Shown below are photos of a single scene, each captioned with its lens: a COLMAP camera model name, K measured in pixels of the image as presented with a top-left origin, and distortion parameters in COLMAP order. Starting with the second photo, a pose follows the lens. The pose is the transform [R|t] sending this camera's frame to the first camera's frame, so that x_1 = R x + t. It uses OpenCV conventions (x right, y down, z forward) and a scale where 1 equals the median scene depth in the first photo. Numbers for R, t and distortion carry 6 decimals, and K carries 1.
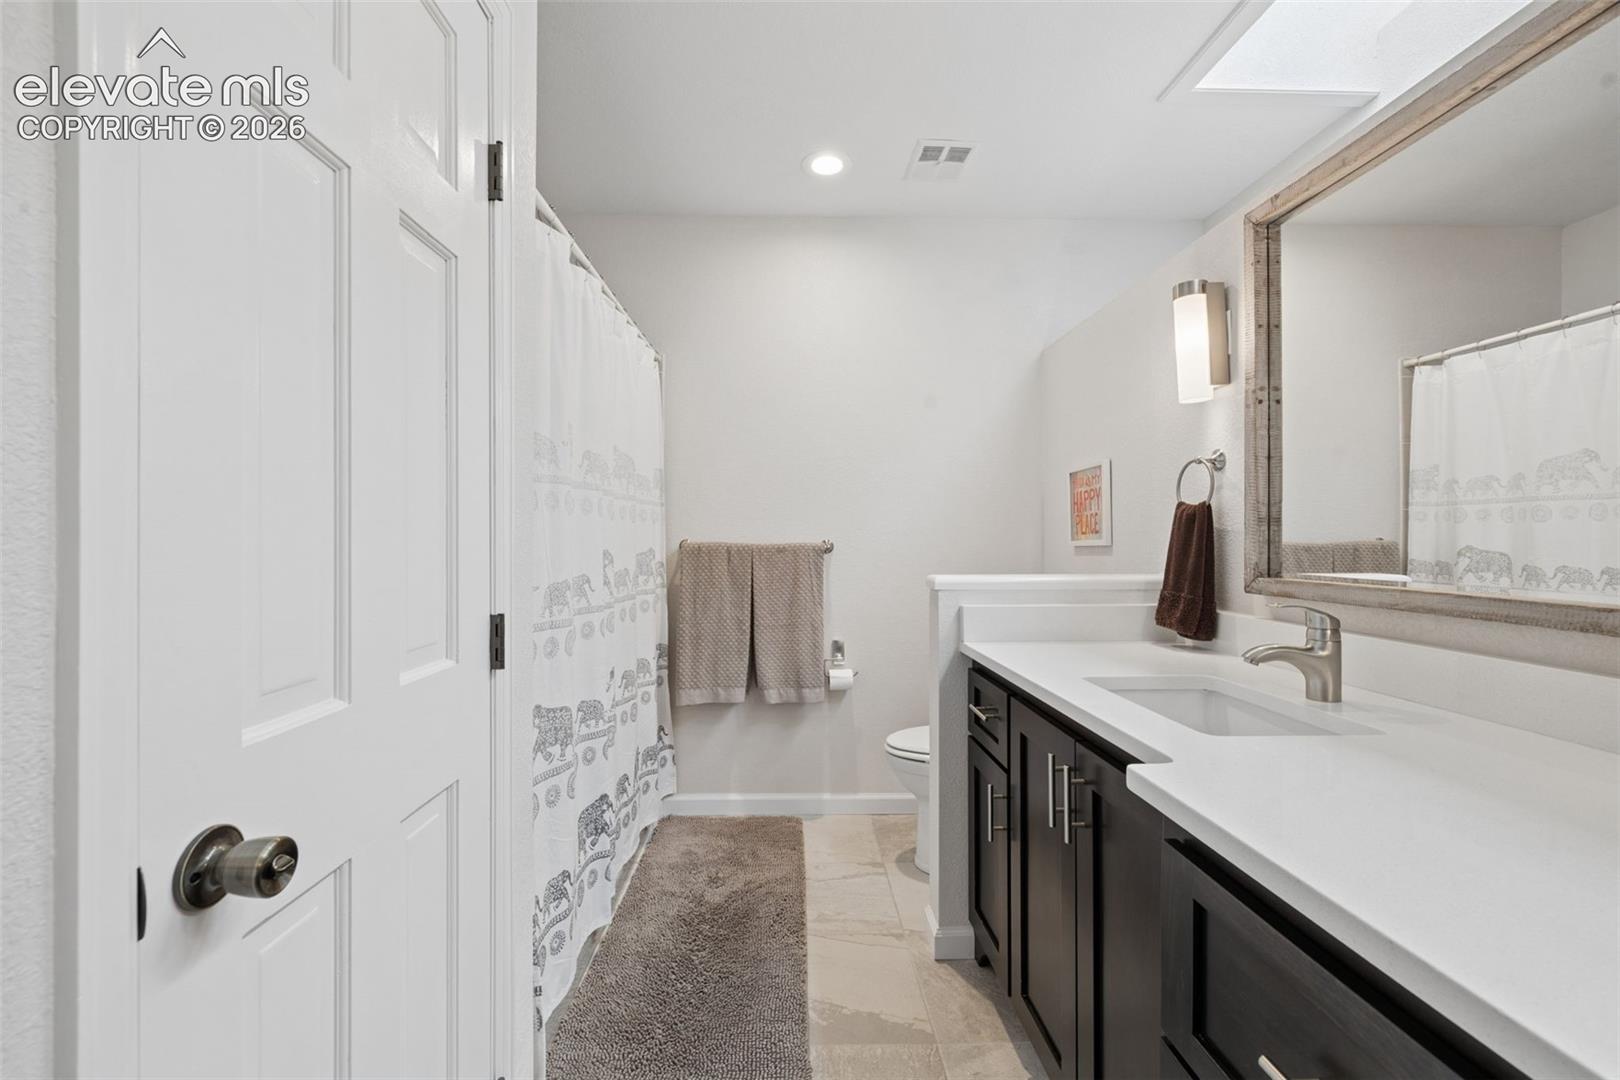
lens RADIAL K [[671.6, 0, 806.6], [0, 671.6, 536.9], [0, 0, 1]] dist [0.001560, 0.000823]
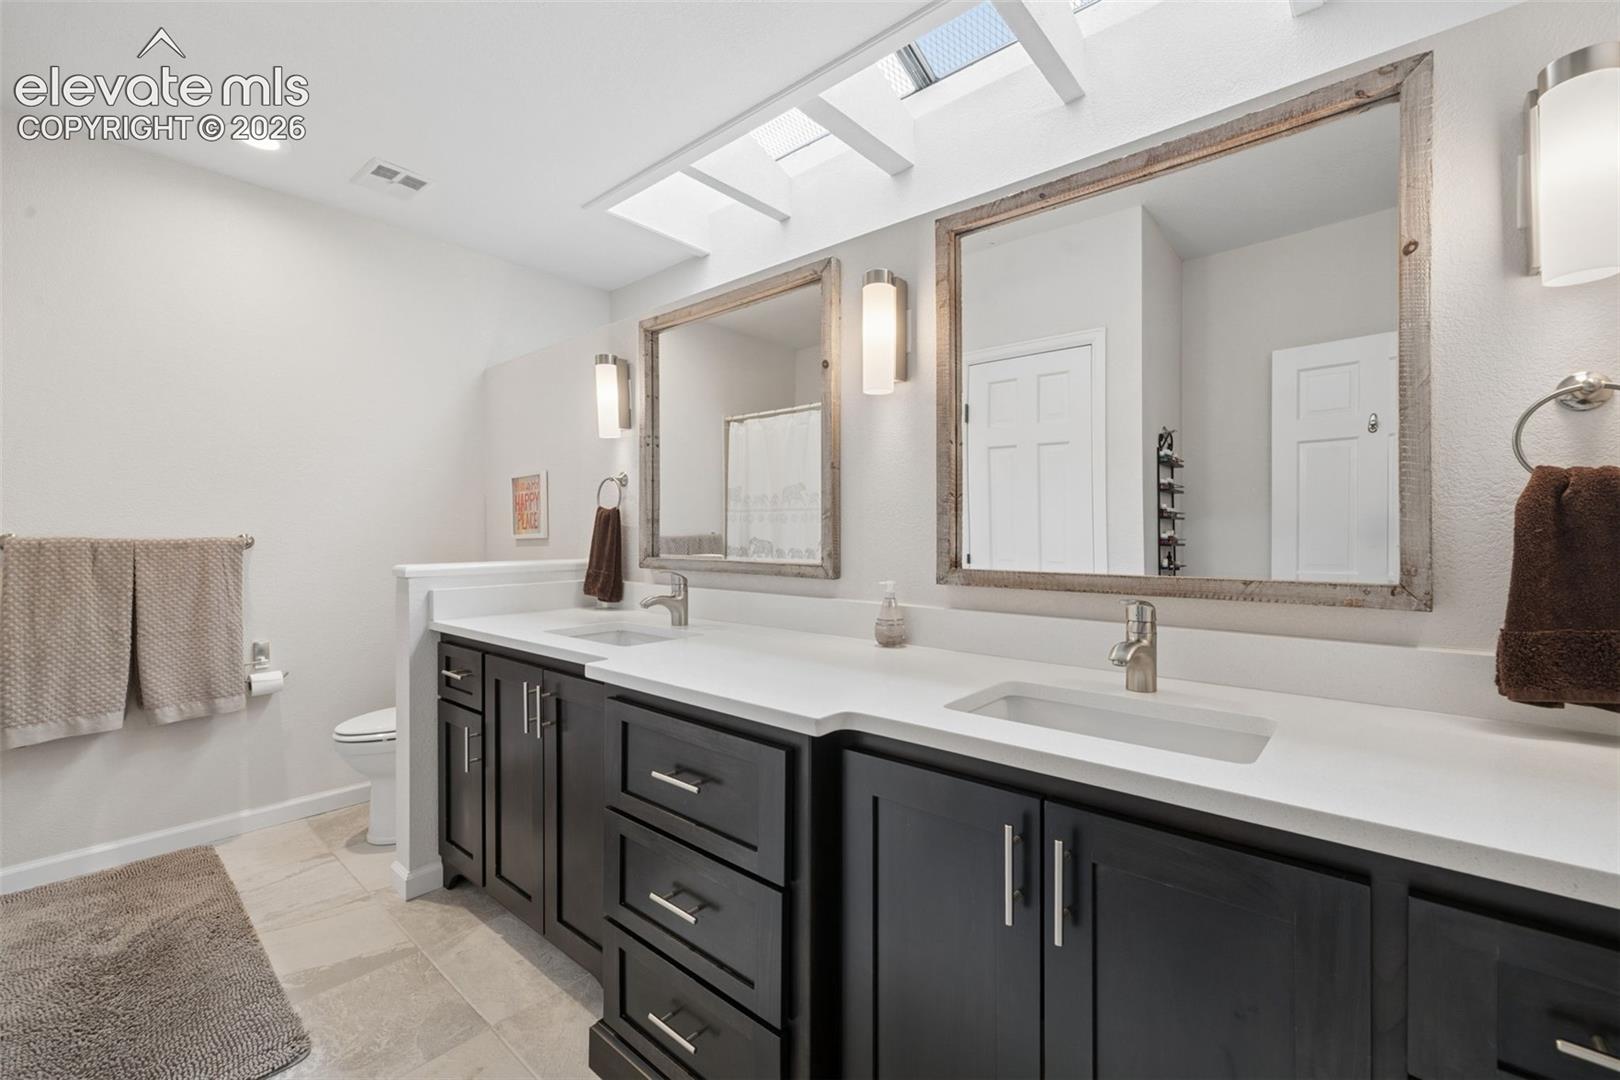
lens RADIAL K [[671.6, 0, 807.0], [0, 671.6, 535.3], [0, 0, 1]] dist [0.001560, 0.000823]
pose [[0.672090, -0.003176, 0.740462, -0.173374], [-0.001085, 0.999986, 0.005274, 0.000317], [-0.740468, -0.004348, 0.672077, -0.240309]]
